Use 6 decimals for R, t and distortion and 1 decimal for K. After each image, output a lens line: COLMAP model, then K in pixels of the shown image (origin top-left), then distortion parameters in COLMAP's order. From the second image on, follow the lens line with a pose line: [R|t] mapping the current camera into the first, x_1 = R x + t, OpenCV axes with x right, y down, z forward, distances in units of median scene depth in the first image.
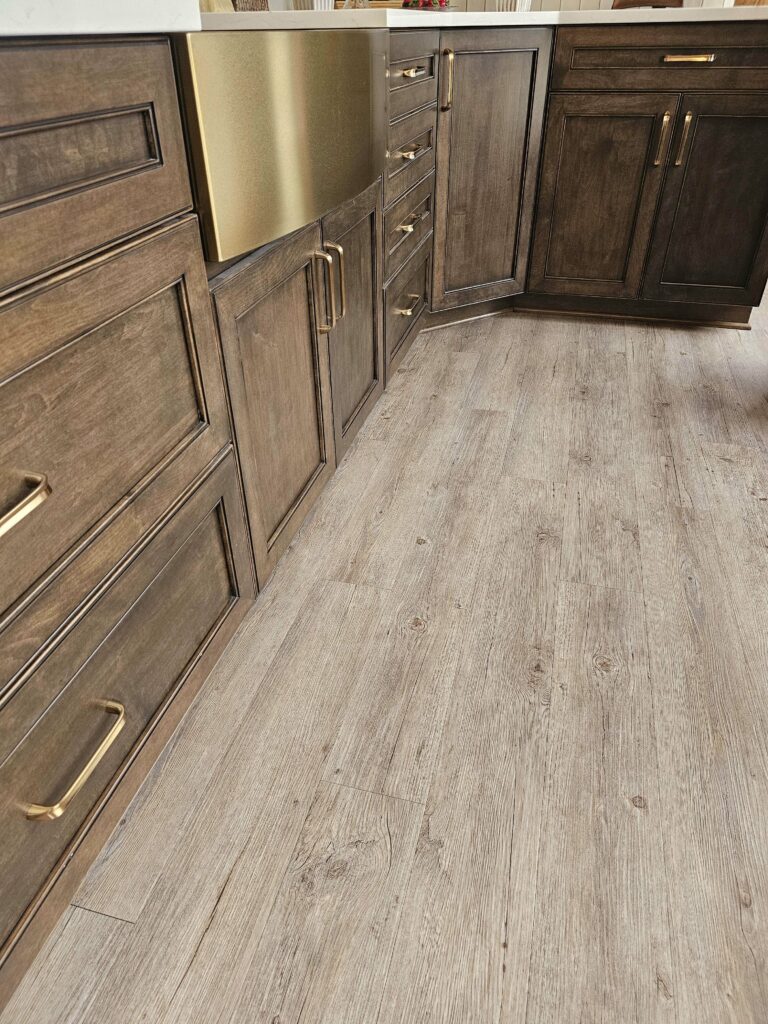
lens RADIAL K [[686.0, 0, 377.8], [0, 686.0, 511.2], [0, 0, 1]] dist [0.031024, -0.004555]
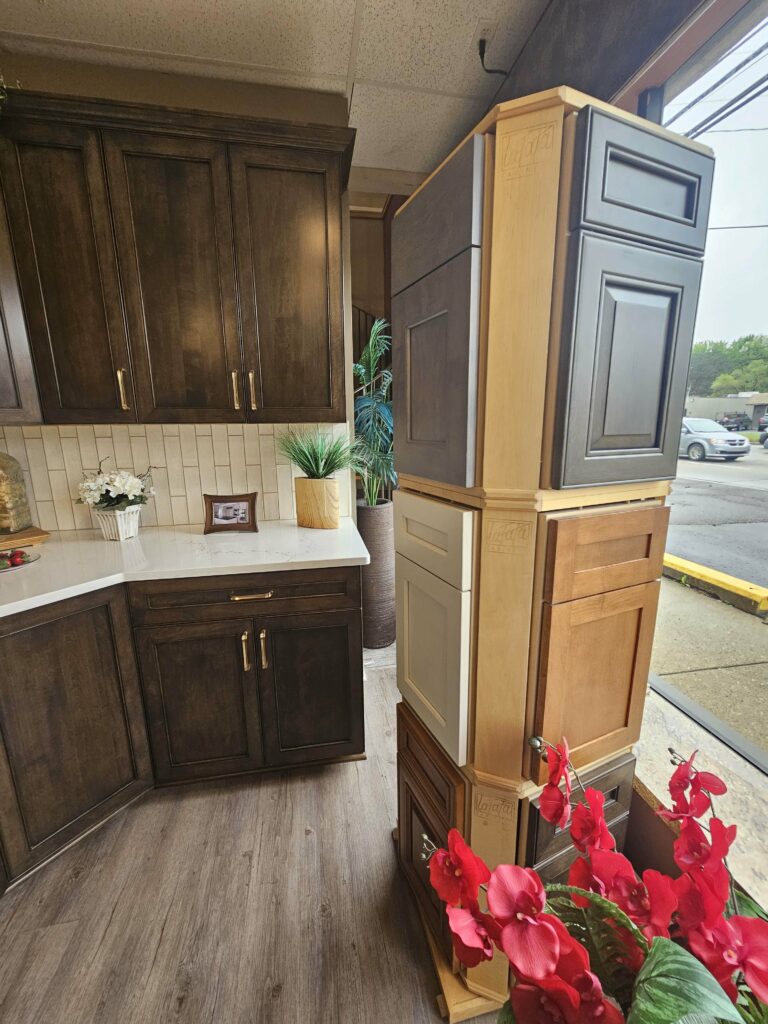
lens RADIAL K [[416.9, 0, 384.0], [0, 416.9, 512.0], [0, 0, 1]] dist [-0.008733, 0.004161]
pose [[0.900195, -0.084135, 0.427282, 0.345245], [0.247366, 0.906296, -0.342693, -0.460449], [-0.358412, 0.414186, 0.836655, 0.251277]]
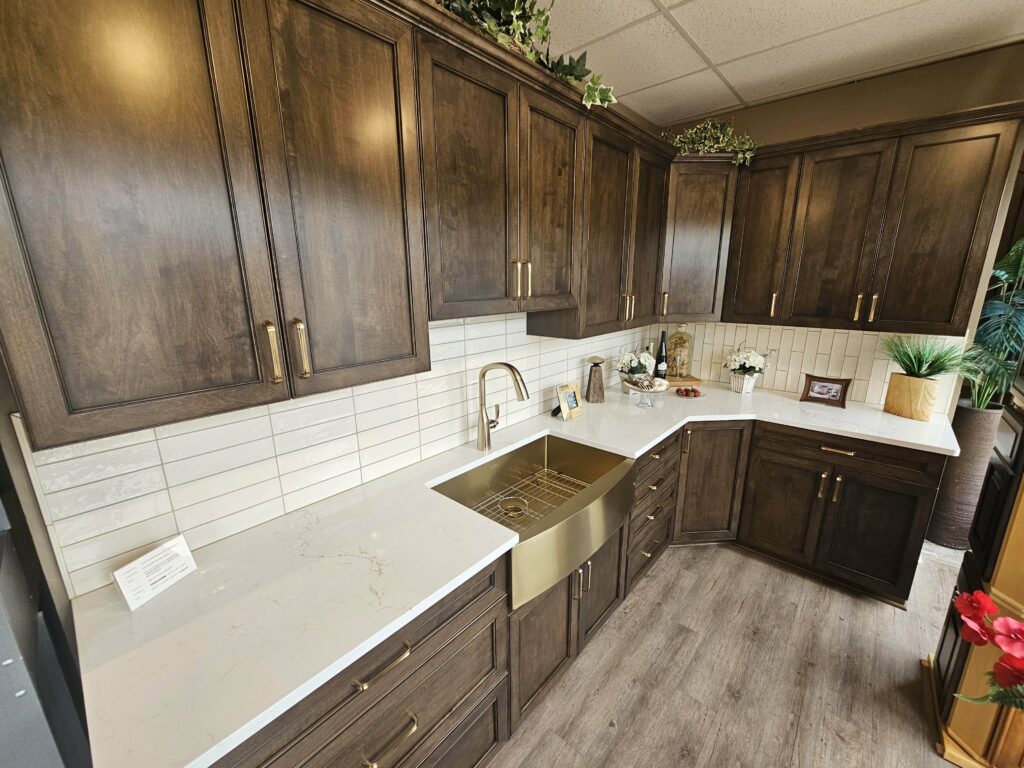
lens RADIAL K [[416.9, 0, 512.9], [0, 416.9, 385.9], [0, 0, 1]] dist [-0.008733, 0.004161]
pose [[0.897960, 0.116463, -0.424386, 0.131041], [-0.256997, 0.921601, -0.290868, -0.270874], [0.357239, 0.370253, 0.857492, -0.250034]]
